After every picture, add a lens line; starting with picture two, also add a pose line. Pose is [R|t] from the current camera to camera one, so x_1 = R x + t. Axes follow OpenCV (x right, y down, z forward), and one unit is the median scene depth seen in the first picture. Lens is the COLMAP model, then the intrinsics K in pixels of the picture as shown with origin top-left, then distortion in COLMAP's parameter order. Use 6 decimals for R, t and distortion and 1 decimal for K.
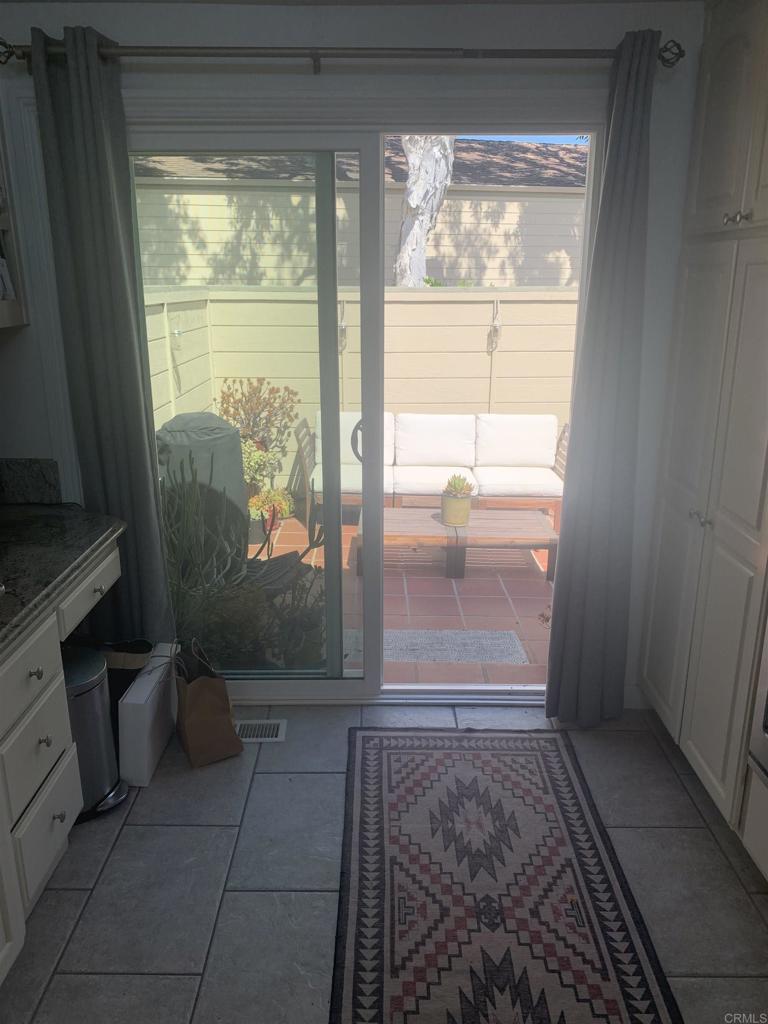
lens RADIAL K [[778.5, 0, 377.2], [0, 778.5, 519.4], [0, 0, 1]] dist [0.013179, -0.012371]
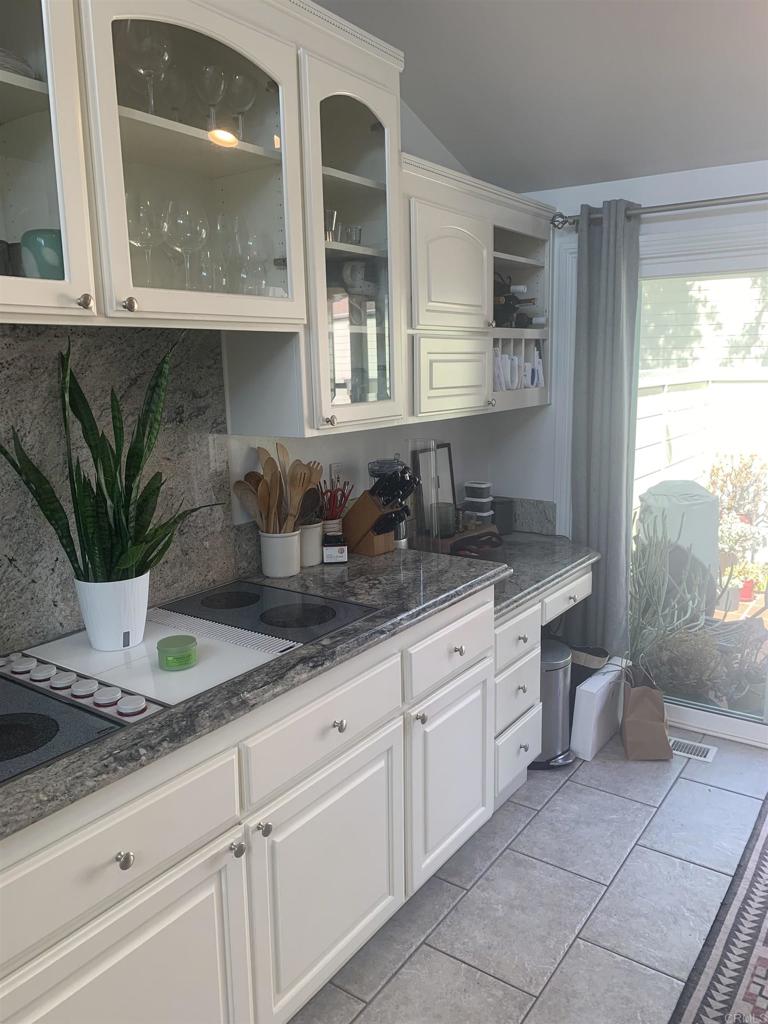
lens RADIAL K [[778.5, 0, 390.2], [0, 778.5, 510.7], [0, 0, 1]] dist [0.013179, -0.012371]
pose [[0.820688, 0.090391, -0.564182, 0.108400], [-0.149535, 0.986971, -0.059392, 0.060755], [0.551463, 0.133107, 0.823512, -0.251503]]
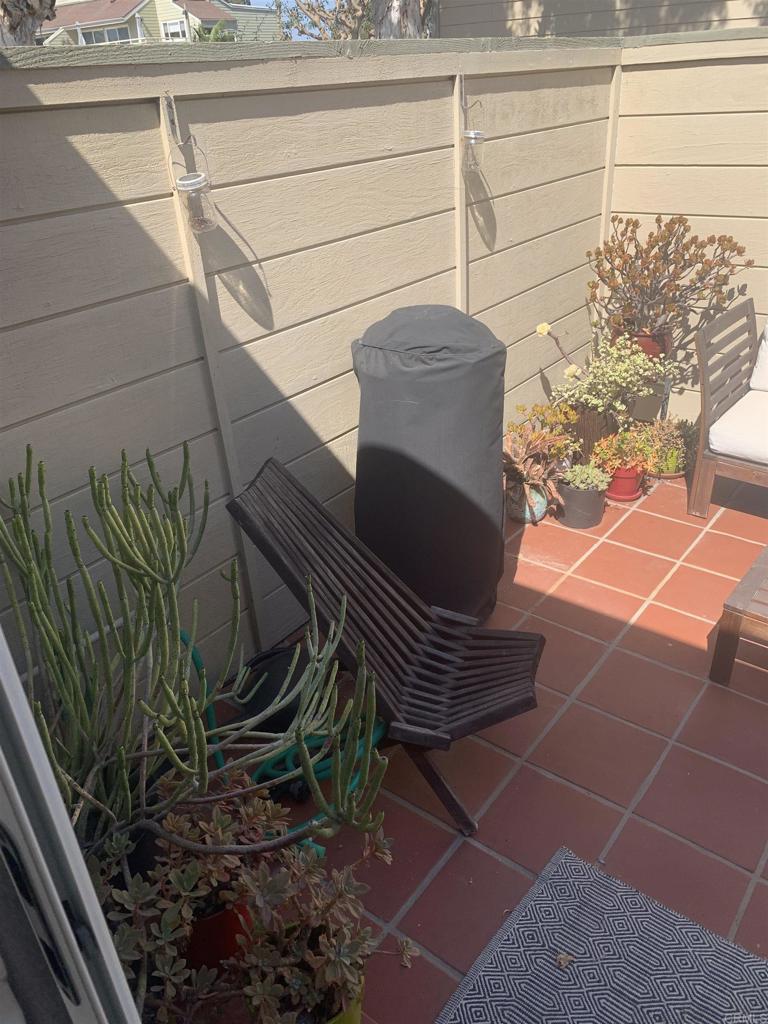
lens RADIAL K [[778.5, 0, 385.0], [0, 778.5, 514.0], [0, 0, 1]] dist [0.013179, -0.012371]
pose [[0.786643, 0.253405, -0.563008, 0.117917], [-0.117592, 0.956691, 0.266298, -0.244828], [0.606106, -0.143277, 0.782373, 0.980082]]
